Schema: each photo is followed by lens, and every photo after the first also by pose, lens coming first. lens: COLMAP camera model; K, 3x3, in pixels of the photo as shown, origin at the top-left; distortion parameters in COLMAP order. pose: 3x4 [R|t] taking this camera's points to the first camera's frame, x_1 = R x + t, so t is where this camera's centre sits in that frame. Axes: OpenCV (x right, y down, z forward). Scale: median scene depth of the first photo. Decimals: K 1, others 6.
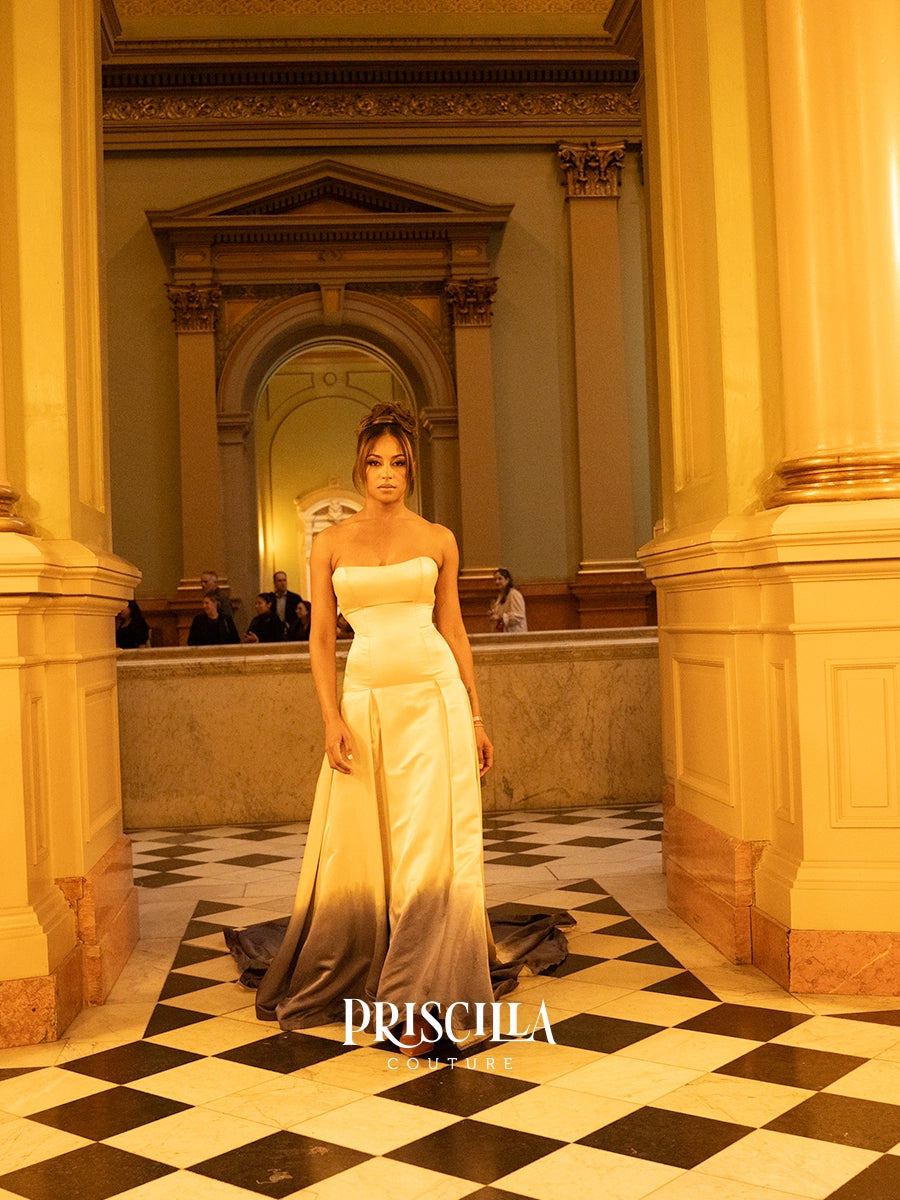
lens RADIAL K [[1500.3, 0, 450.0], [0, 1500.3, 600.0], [0, 0, 1]] dist [-0.105901, 0.021299]
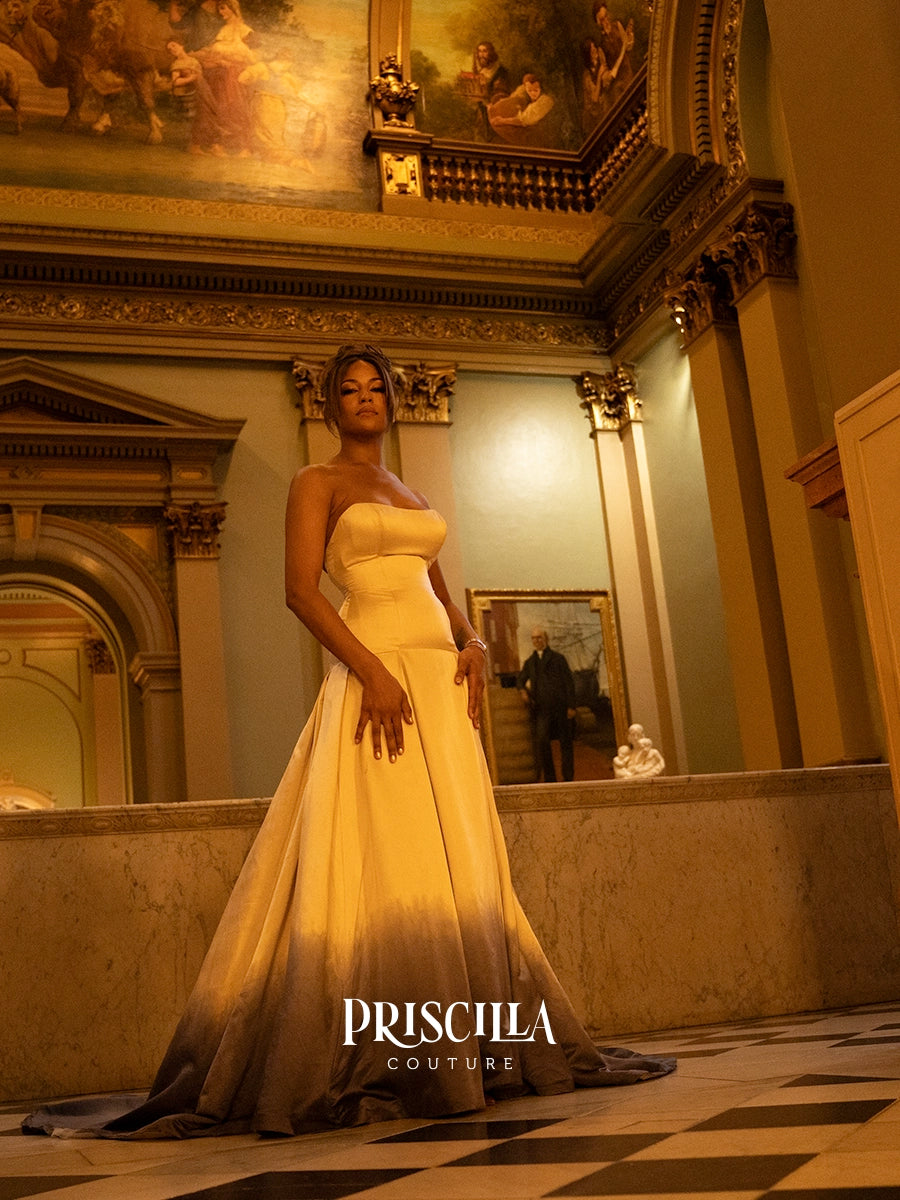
lens RADIAL K [[1500.3, 0, 450.0], [0, 1500.3, 600.0], [0, 0, 1]] dist [-0.105901, 0.021299]
pose [[0.970610, 0.009591, 0.240469, -0.048625], [0.050816, 0.968509, -0.243739, 0.051362], [-0.235234, 0.248795, 0.939556, 0.183409]]
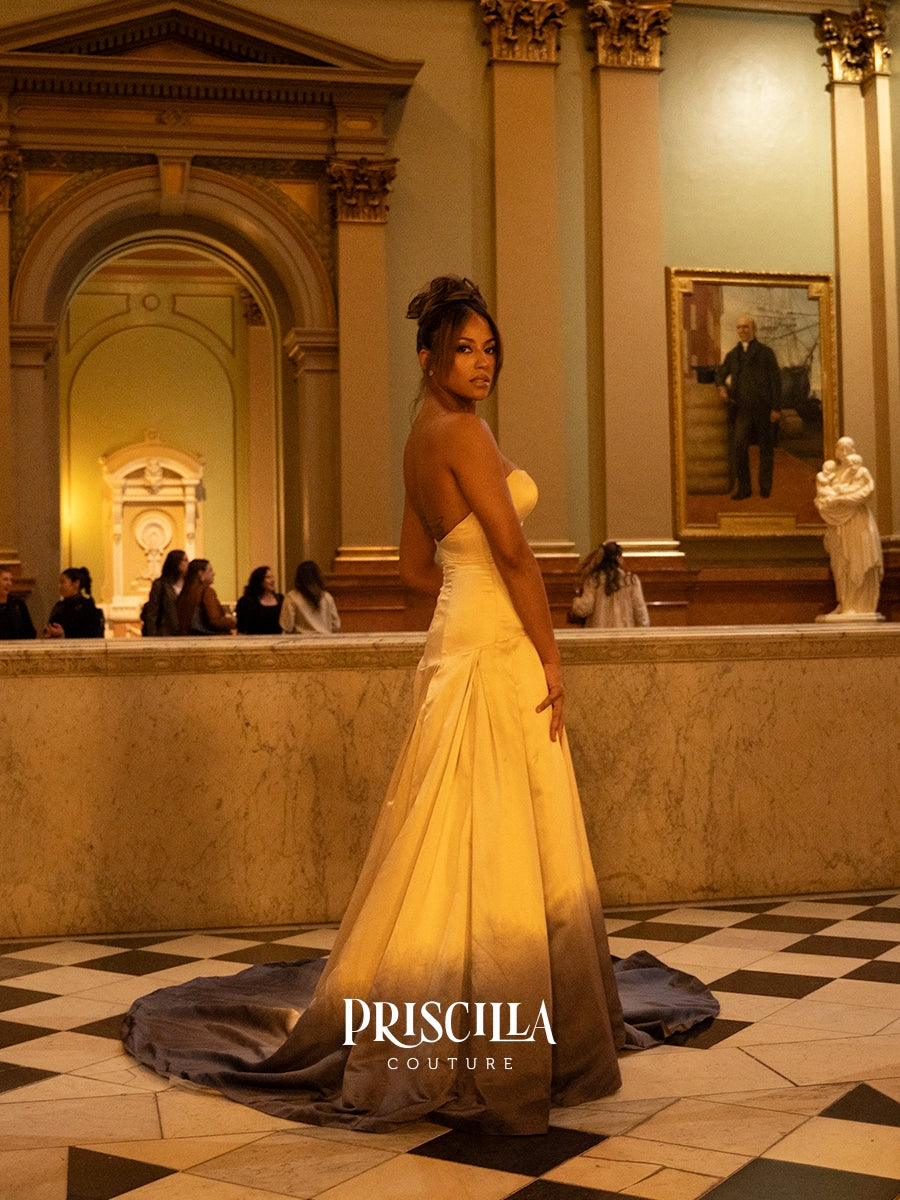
lens RADIAL K [[1700.2, 0, 450.0], [0, 1700.2, 600.0], [0, 0, 1]] dist [-0.109962, 0.039624]
pose [[0.992081, 0.024985, 0.123093, -0.040358], [-0.024122, 0.999673, -0.008493, 0.011195], [-0.123265, 0.005456, 0.992359, 0.158937]]
